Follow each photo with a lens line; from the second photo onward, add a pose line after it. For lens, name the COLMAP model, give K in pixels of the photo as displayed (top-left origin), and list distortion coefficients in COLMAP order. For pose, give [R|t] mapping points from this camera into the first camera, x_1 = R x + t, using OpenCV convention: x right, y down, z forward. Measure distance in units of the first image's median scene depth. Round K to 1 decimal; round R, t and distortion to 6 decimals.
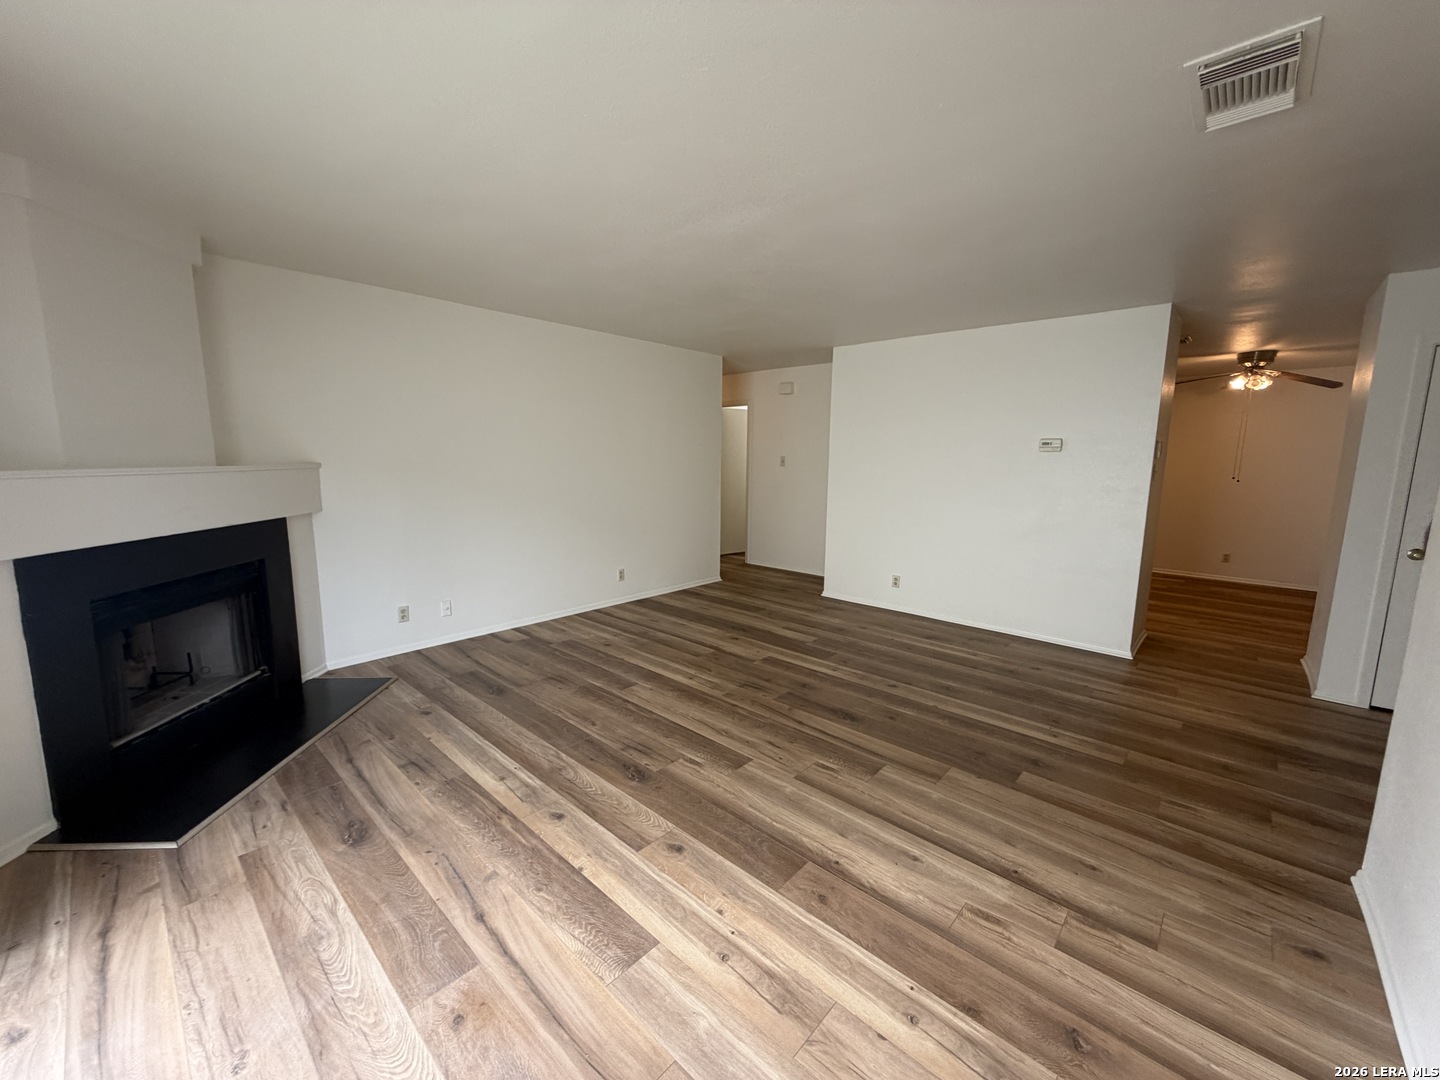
lens RADIAL K [[576.1, 0, 725.9], [0, 576.1, 538.6], [0, 0, 1]] dist [-0.000046, 0.000940]
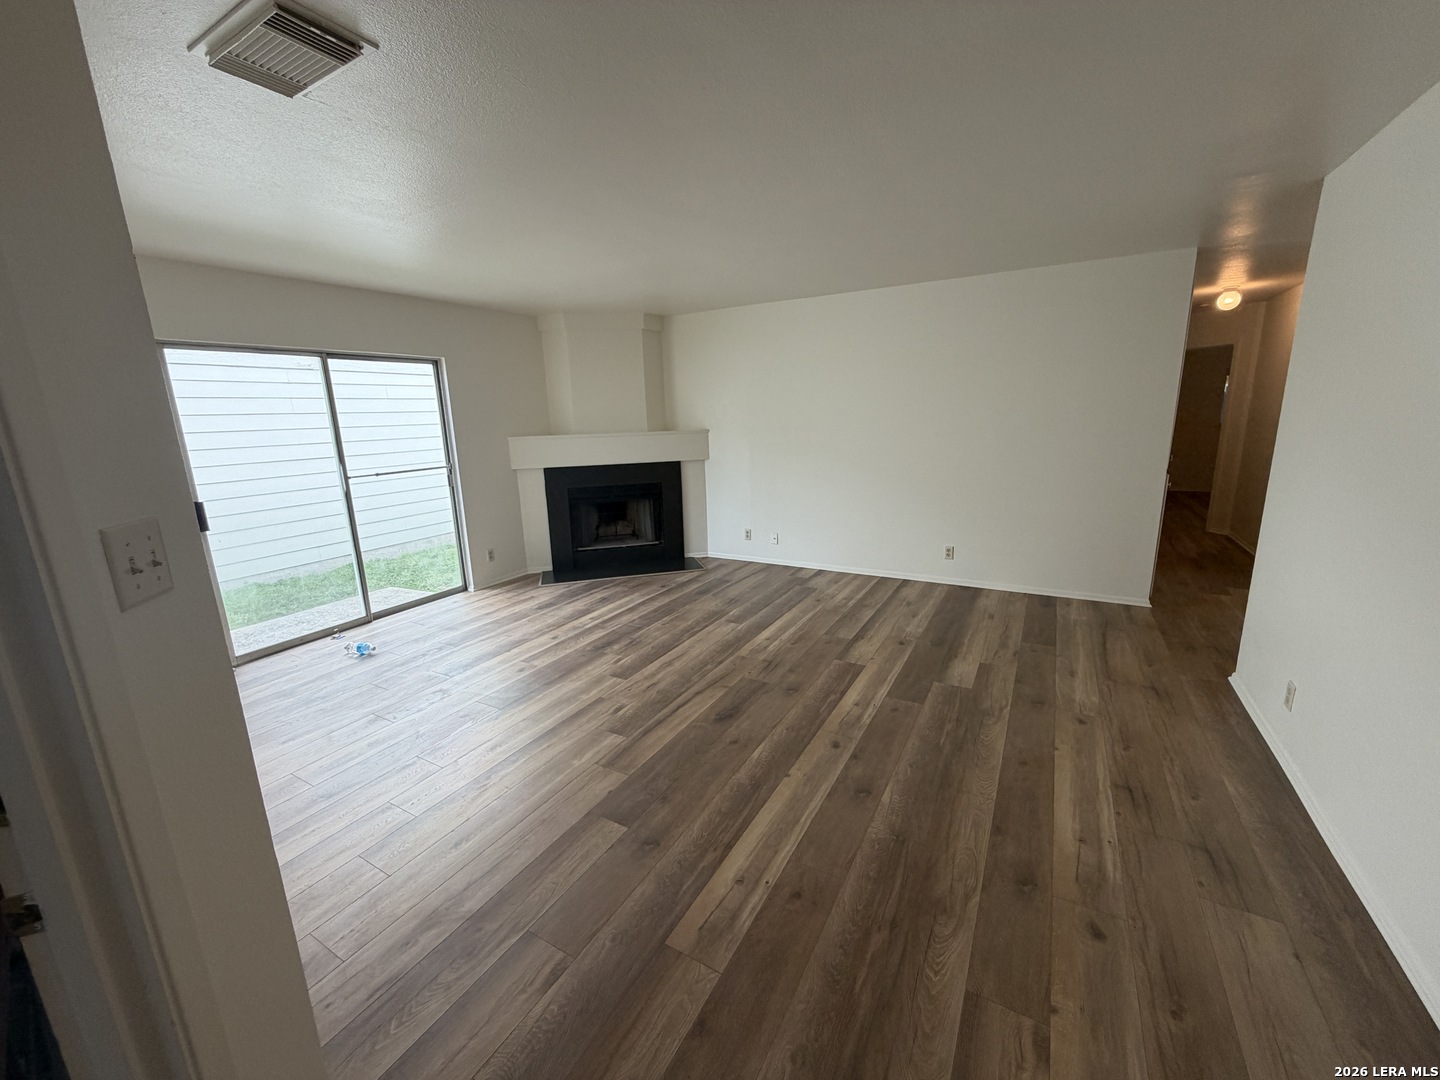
lens RADIAL K [[576.1, 0, 711.0], [0, 576.1, 549.5], [0, 0, 1]] dist [-0.000046, 0.000940]
pose [[0.201239, 0.211019, -0.956543, 0.920963], [-0.109560, 0.975242, 0.192095, -0.113098], [0.973396, 0.066142, 0.219376, 0.673757]]
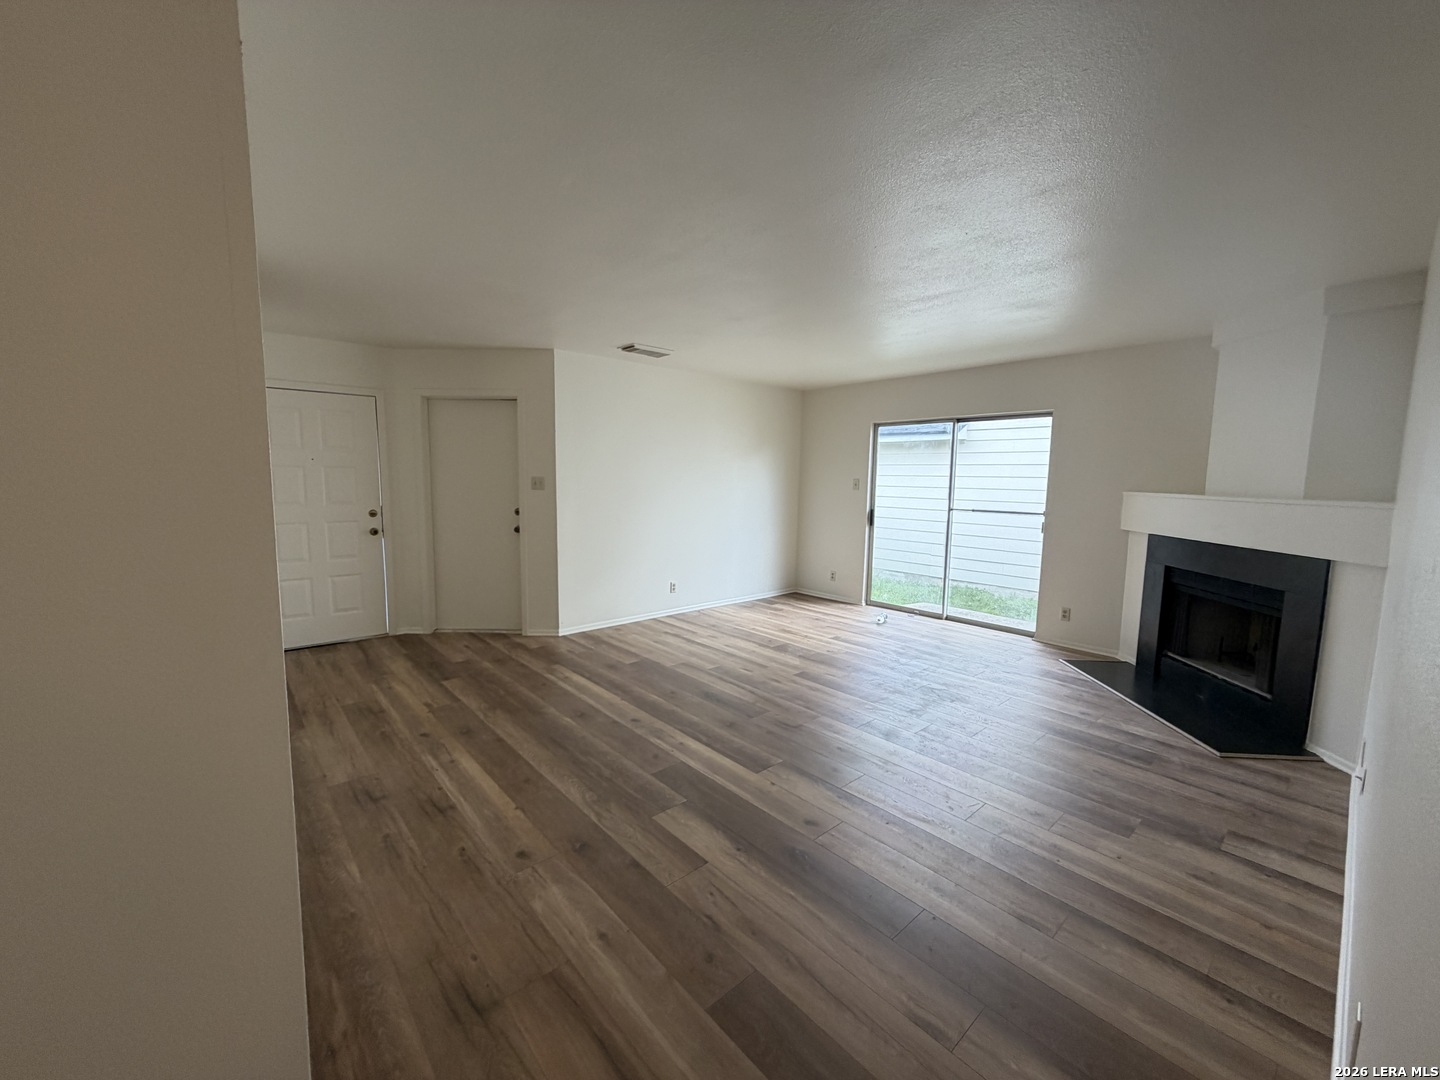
lens RADIAL K [[576.1, 0, 717.1], [0, 576.1, 538.2], [0, 0, 1]] dist [-0.000046, 0.000940]
pose [[-0.992448, -0.038274, 0.116538, 0.062735], [-0.007818, 0.967878, 0.251298, -0.265712], [-0.122413, 0.248489, -0.960868, 1.824136]]
